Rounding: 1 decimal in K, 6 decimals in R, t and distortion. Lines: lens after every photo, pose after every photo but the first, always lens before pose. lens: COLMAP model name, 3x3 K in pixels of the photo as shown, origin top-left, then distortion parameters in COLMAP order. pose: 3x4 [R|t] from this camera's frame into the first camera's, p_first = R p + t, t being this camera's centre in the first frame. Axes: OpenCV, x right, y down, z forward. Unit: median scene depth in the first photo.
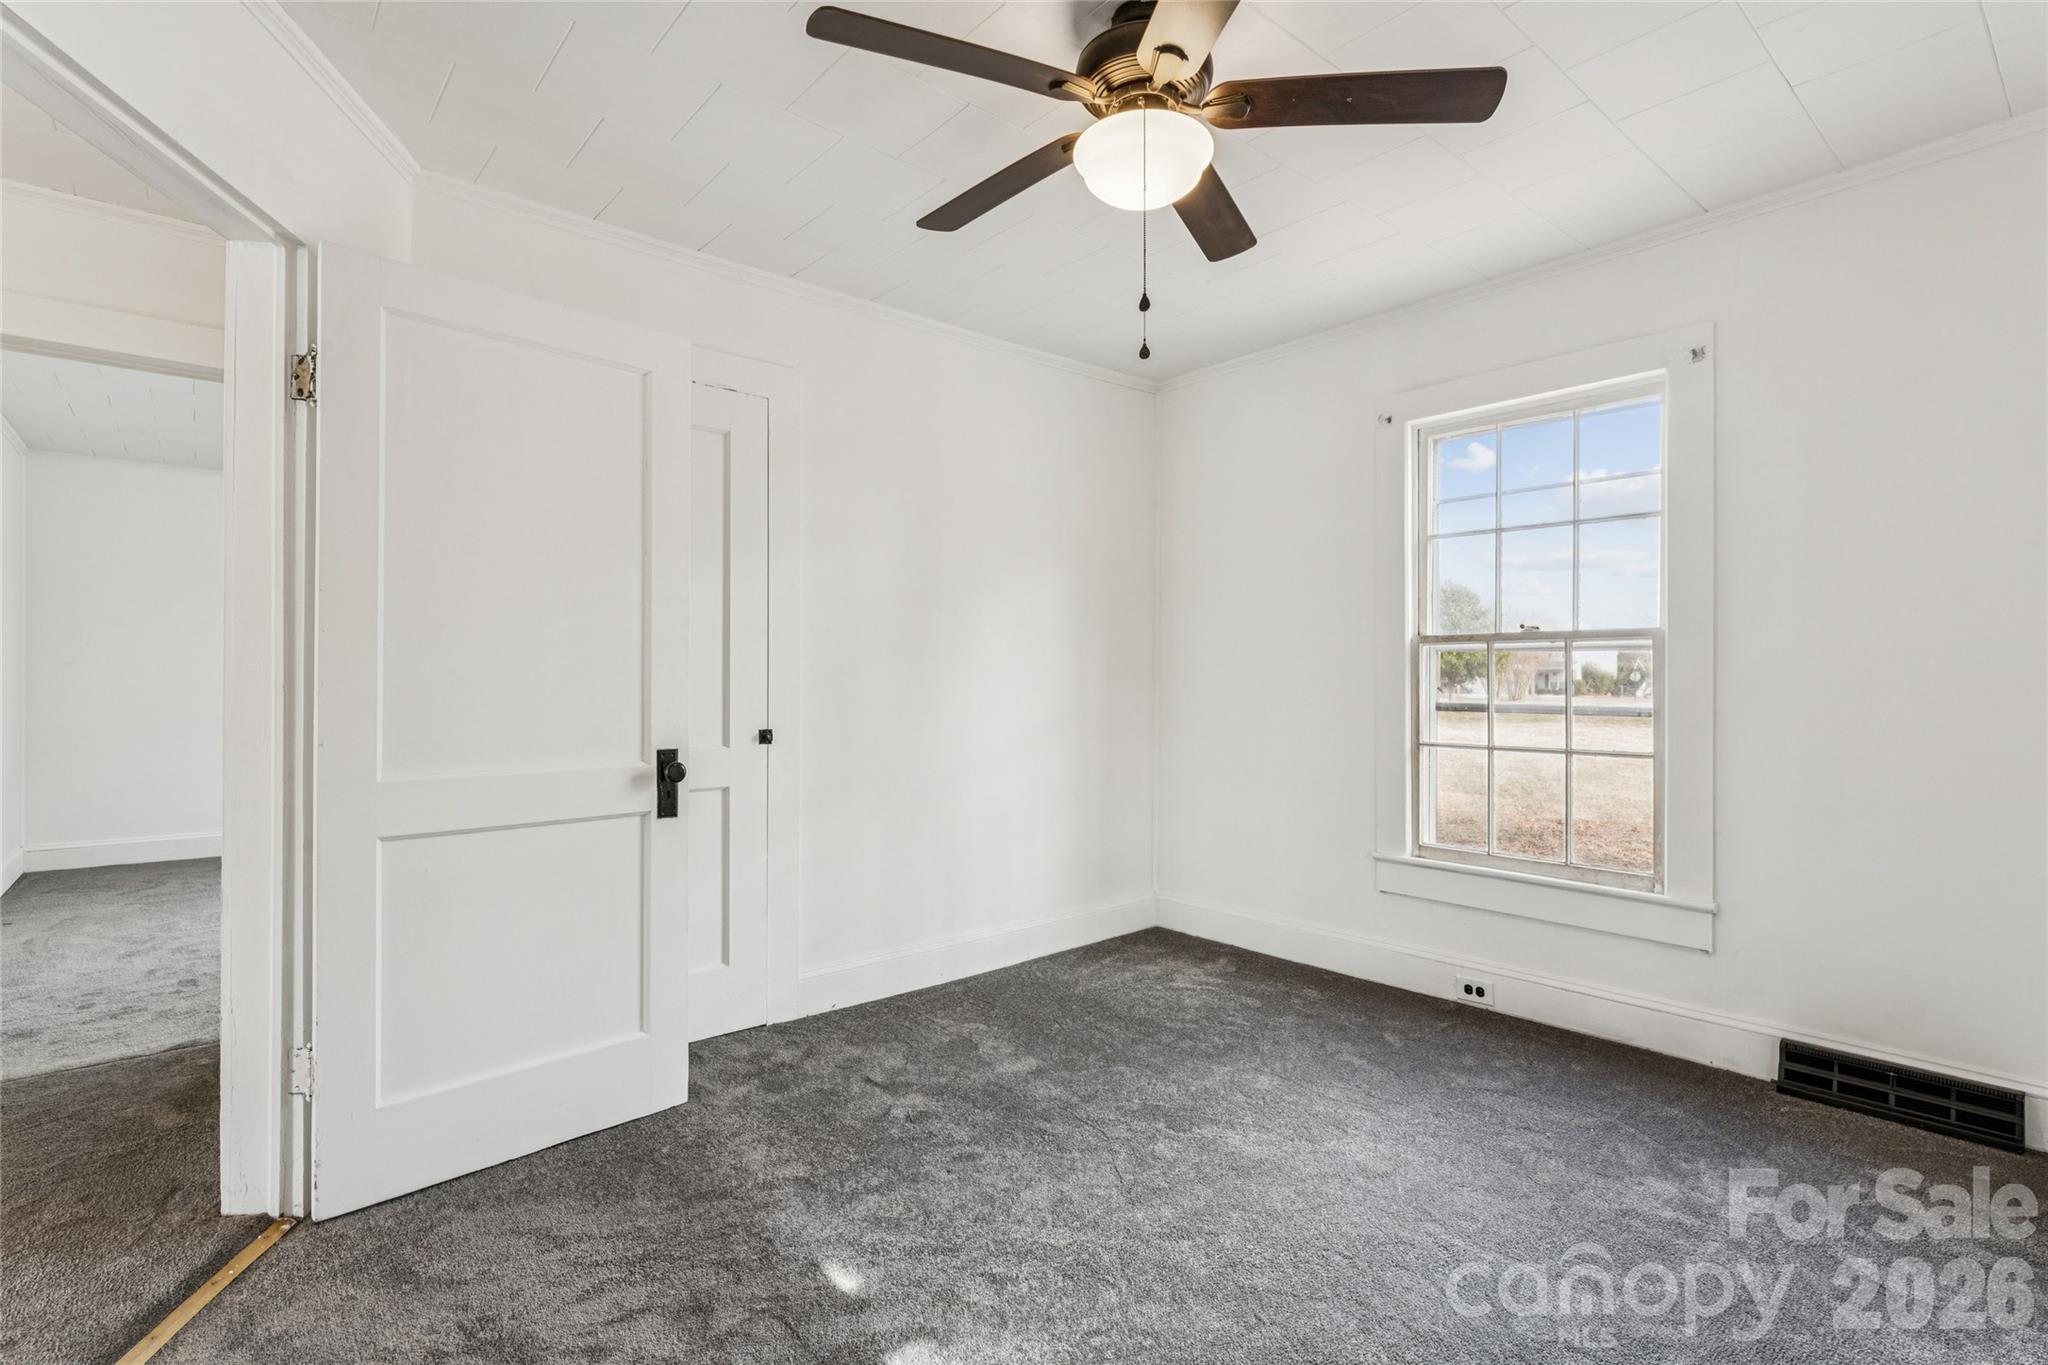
lens RADIAL K [[955.9, 0, 964.0], [0, 955.9, 668.6], [0, 0, 1]] dist [0.003753, 0.002018]
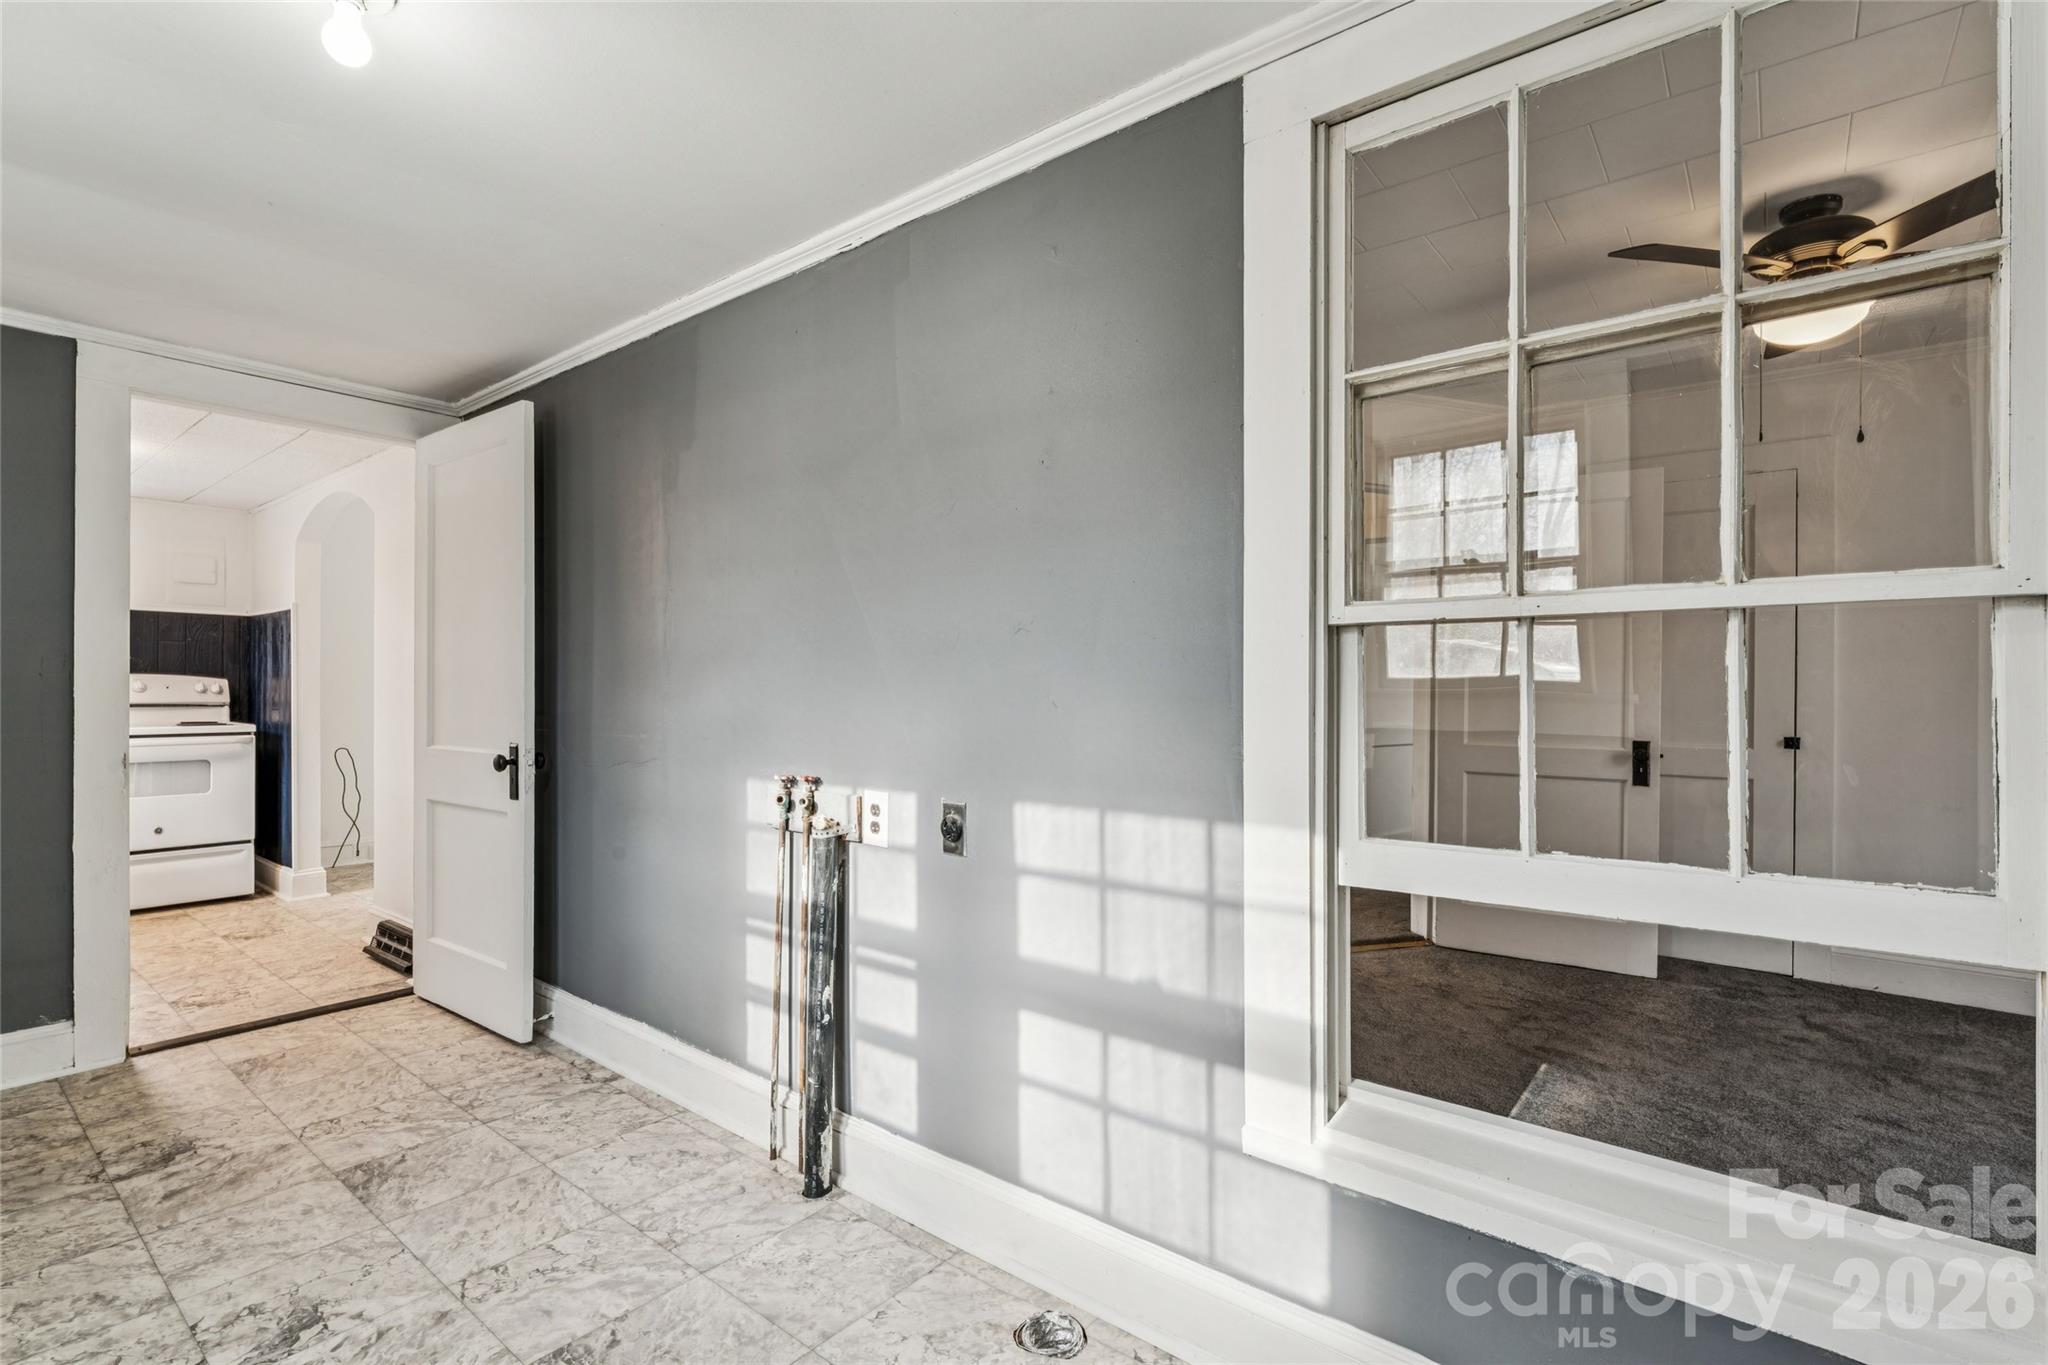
lens RADIAL K [[955.9, 0, 1011.3], [0, 955.9, 681.8], [0, 0, 1]] dist [0.003753, 0.002018]
pose [[0.176402, -0.007585, -0.984289, 1.028548], [-0.000379, 0.999970, -0.007774, 0.003012], [0.984318, 0.001744, 0.176393, -0.257327]]
